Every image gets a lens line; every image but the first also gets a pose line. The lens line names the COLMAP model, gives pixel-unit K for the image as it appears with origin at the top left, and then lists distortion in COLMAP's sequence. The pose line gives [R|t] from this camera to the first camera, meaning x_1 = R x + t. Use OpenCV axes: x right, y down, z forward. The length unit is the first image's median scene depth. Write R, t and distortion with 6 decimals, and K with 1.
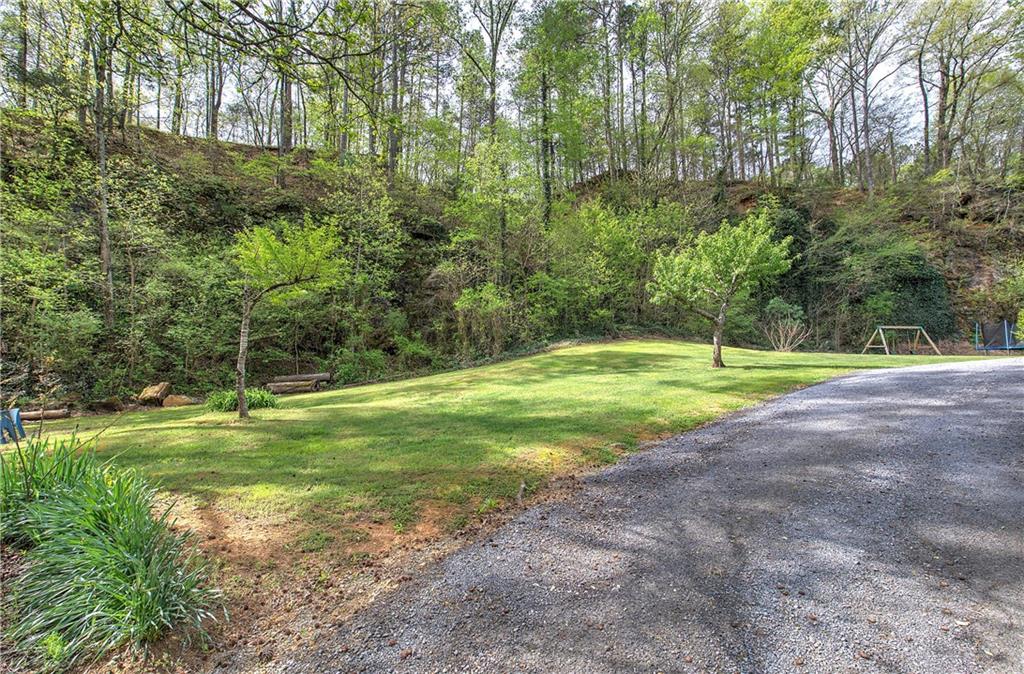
lens RADIAL K [[431.9, 0, 512.0], [0, 431.9, 337.0], [0, 0, 1]] dist [0.000836, 0.000215]
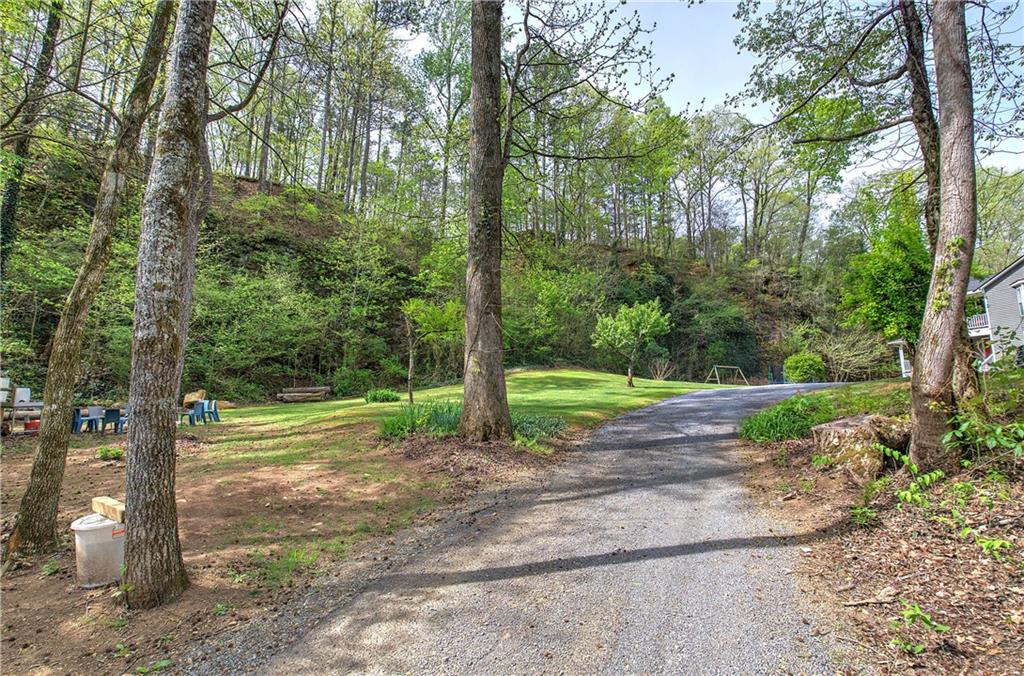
lens RADIAL K [[431.9, 0, 512.0], [0, 431.9, 338.0], [0, 0, 1]] dist [0.000836, 0.000215]
pose [[0.966121, 0.055004, 0.252160, -0.156548], [-0.040164, 0.997165, -0.063628, 0.002232], [-0.254945, 0.051345, 0.965591, -0.201227]]
